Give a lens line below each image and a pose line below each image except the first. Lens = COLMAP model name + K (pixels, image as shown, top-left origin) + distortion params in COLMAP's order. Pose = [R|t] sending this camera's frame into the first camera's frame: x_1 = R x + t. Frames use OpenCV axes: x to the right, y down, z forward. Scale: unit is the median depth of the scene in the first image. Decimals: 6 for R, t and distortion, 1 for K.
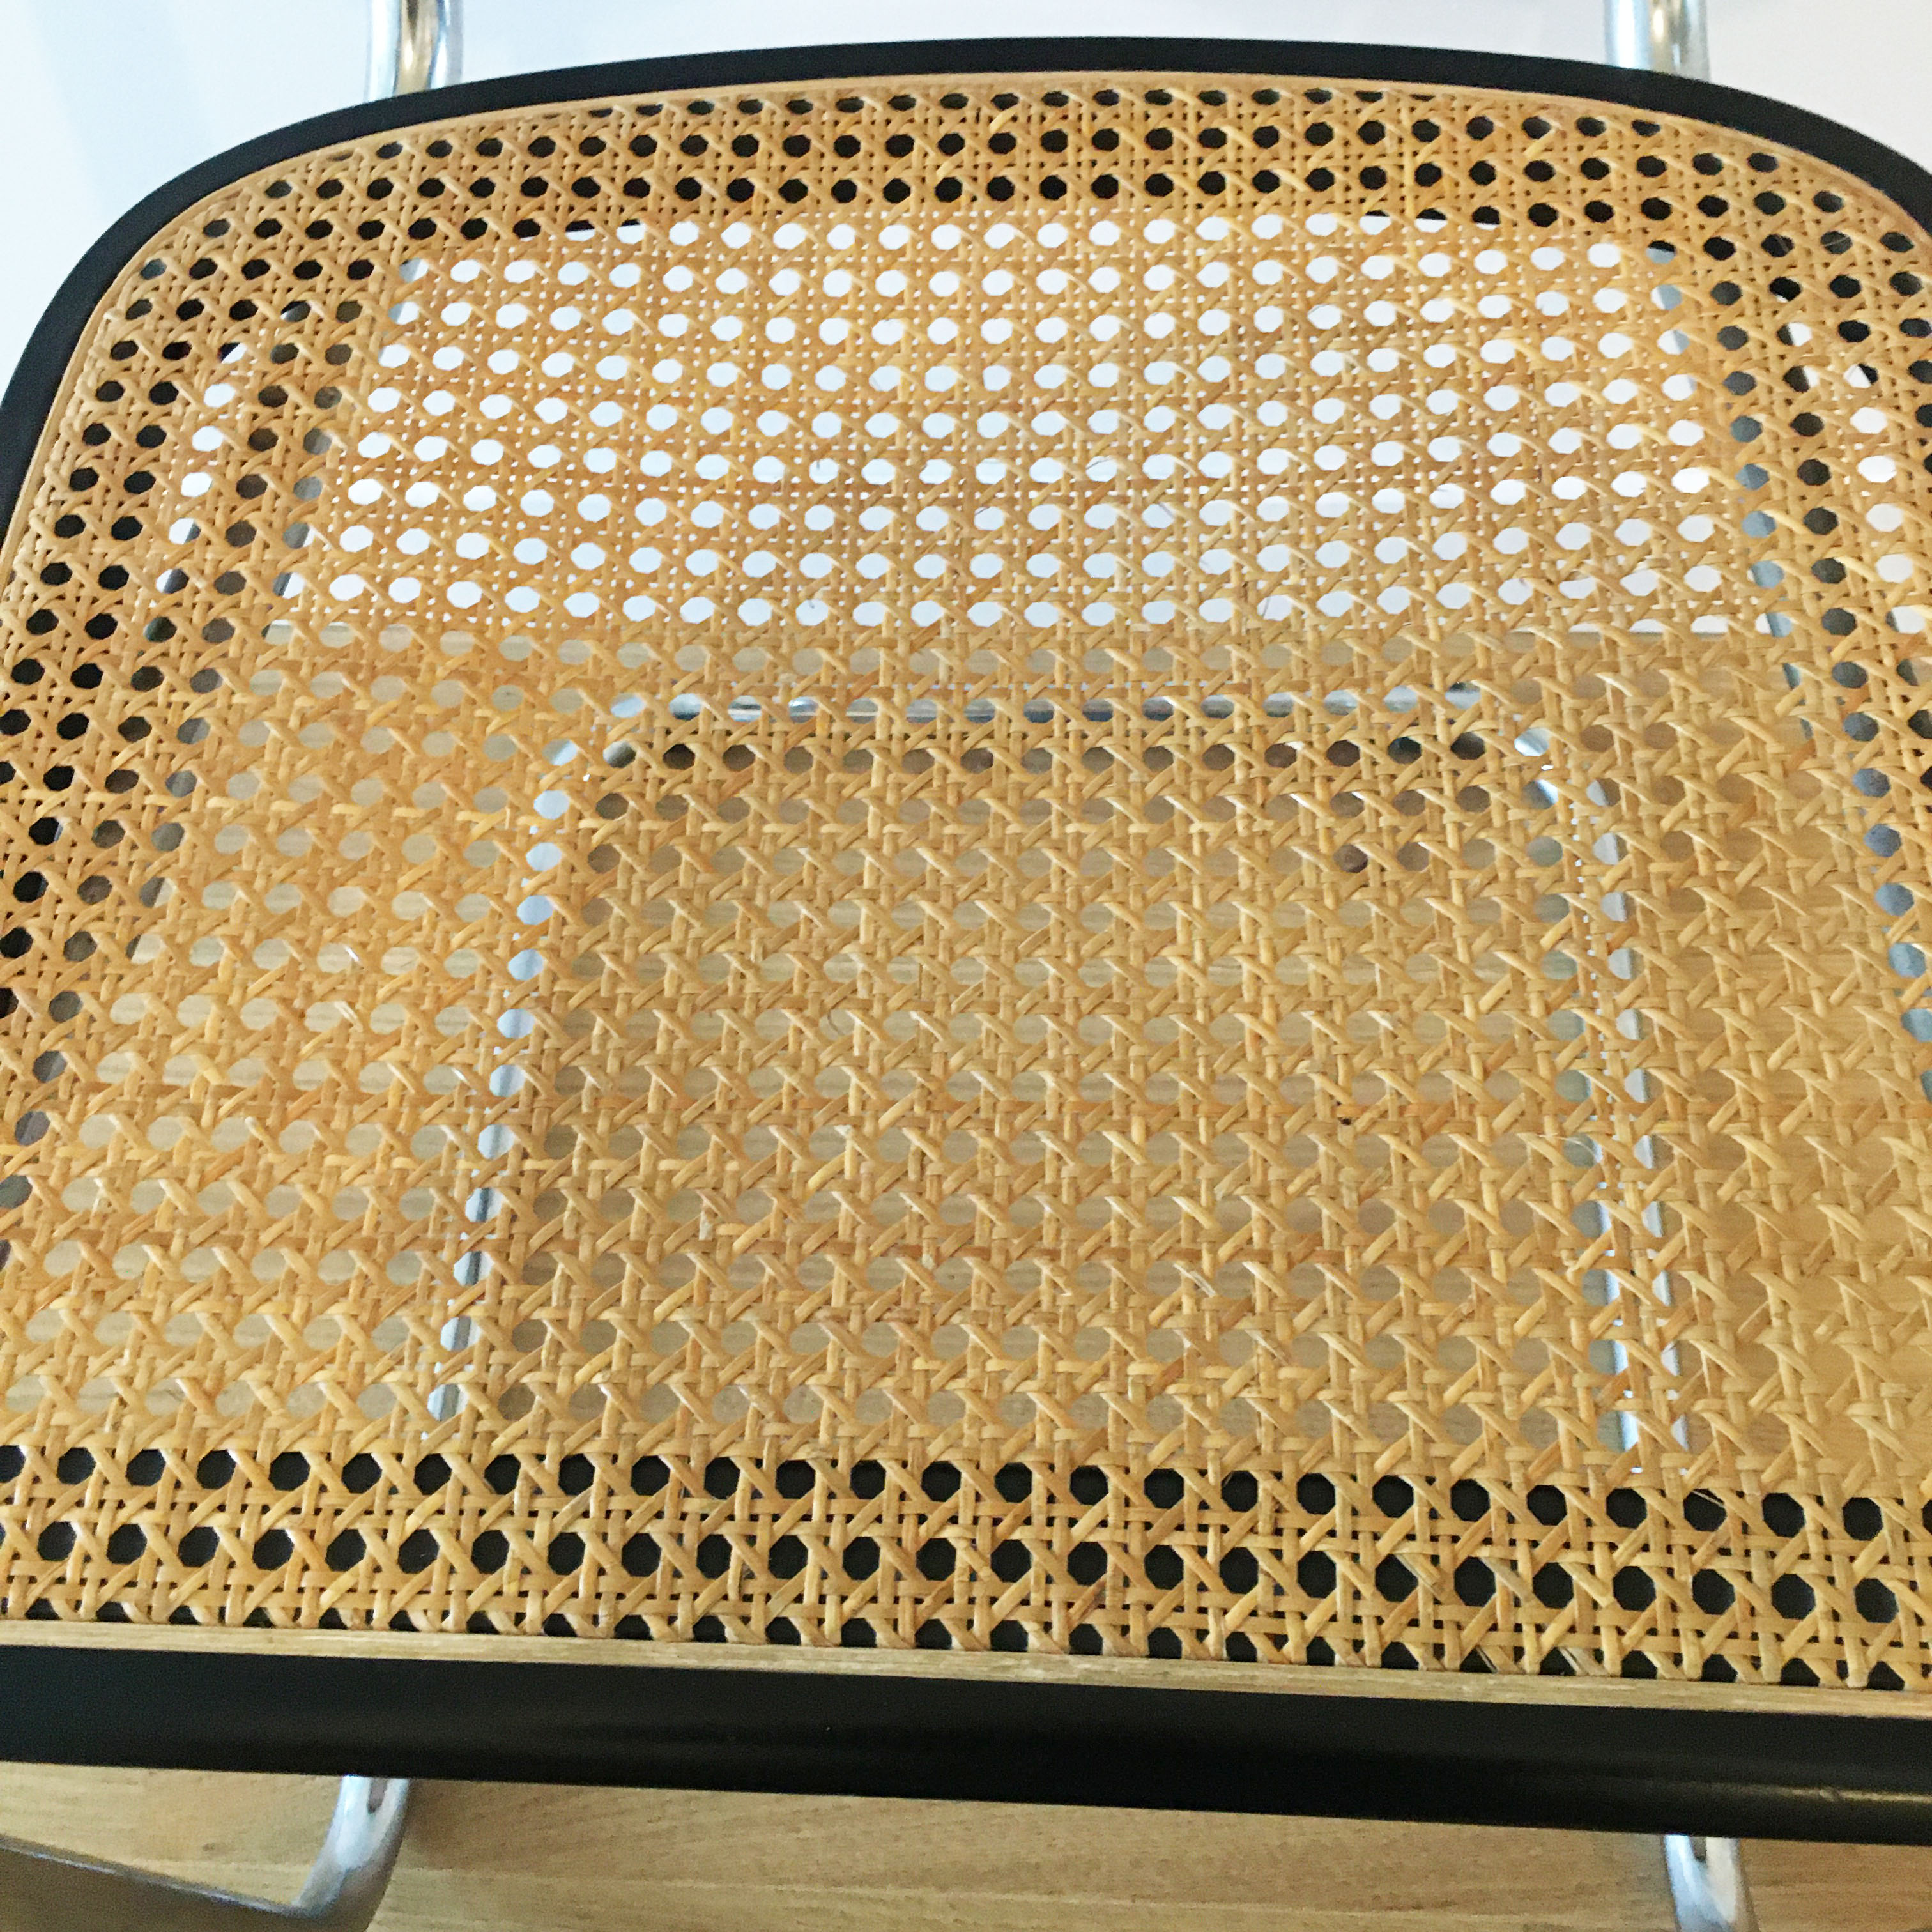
lens RADIAL K [[2292.8, 0, 979.4], [0, 2292.8, 965.6], [0, 0, 1]] dist [0.065656, -0.046281]
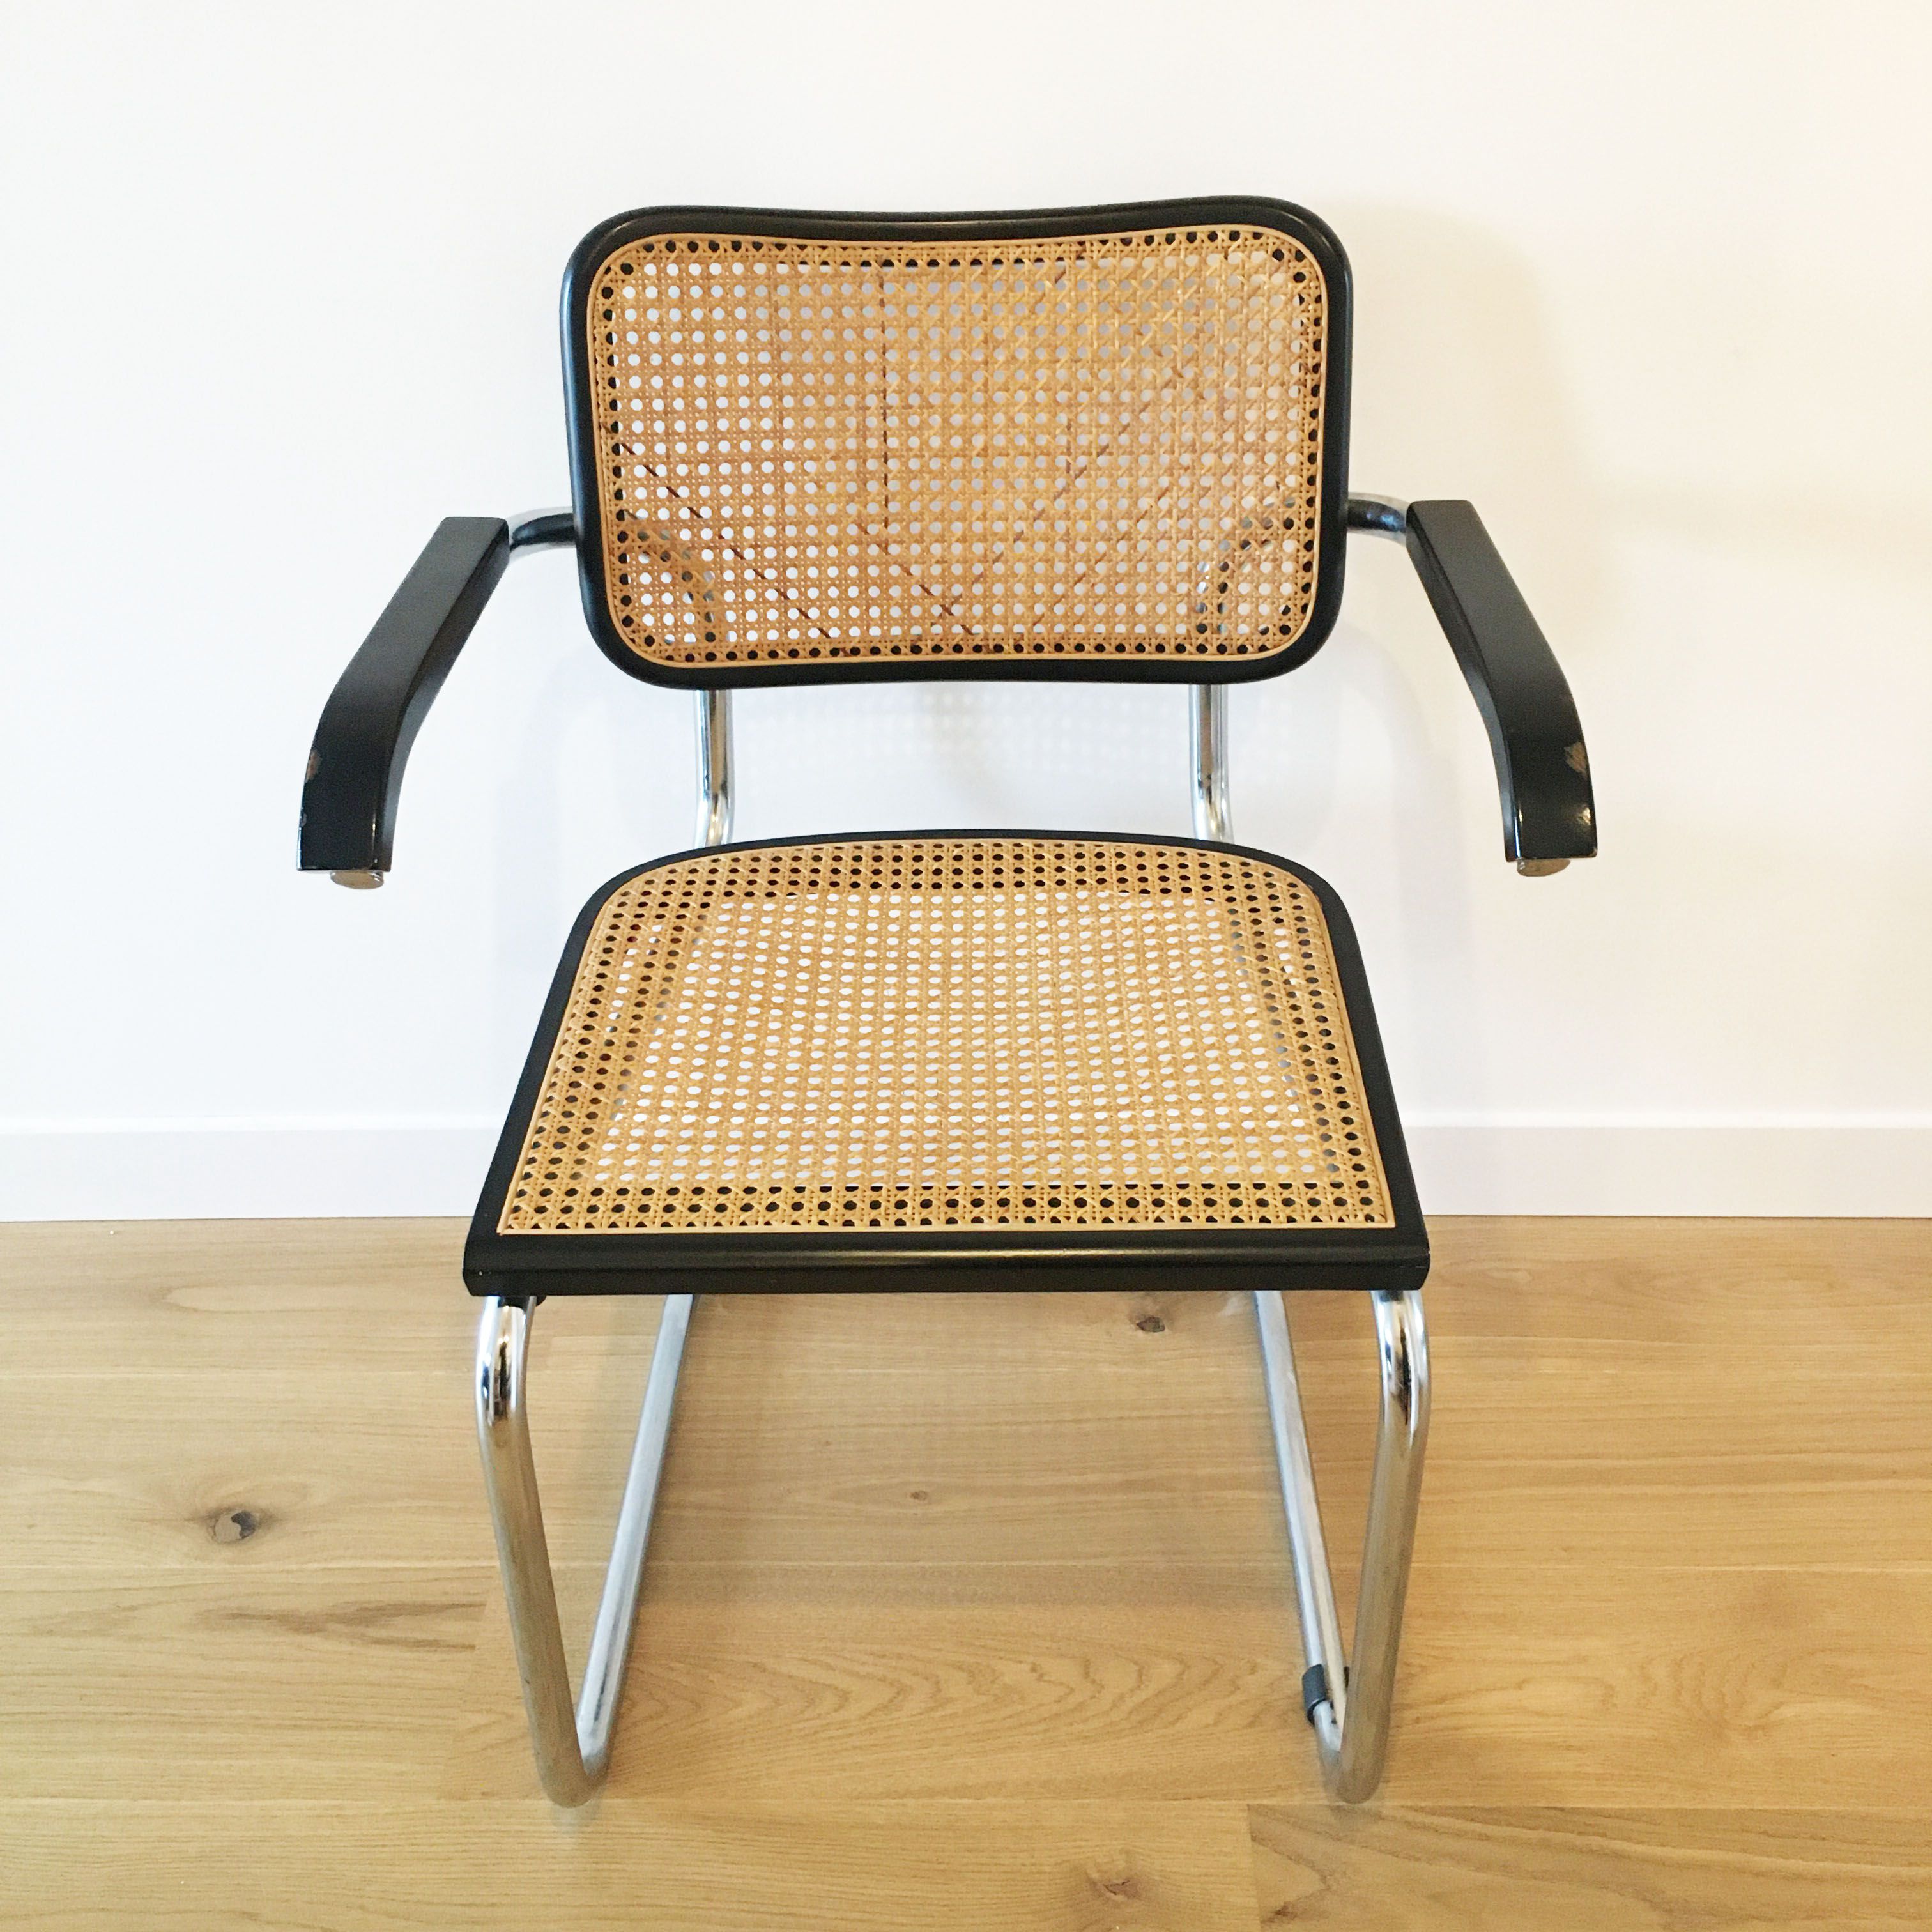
lens RADIAL K [[2292.8, 0, 979.4], [0, 2292.8, 965.6], [0, 0, 1]] dist [0.065656, -0.046281]
pose [[0.998425, 0.016207, 0.053711, -0.108624], [0.010824, 0.883732, -0.467868, 1.011593], [-0.055049, 0.467713, 0.882165, -1.283447]]
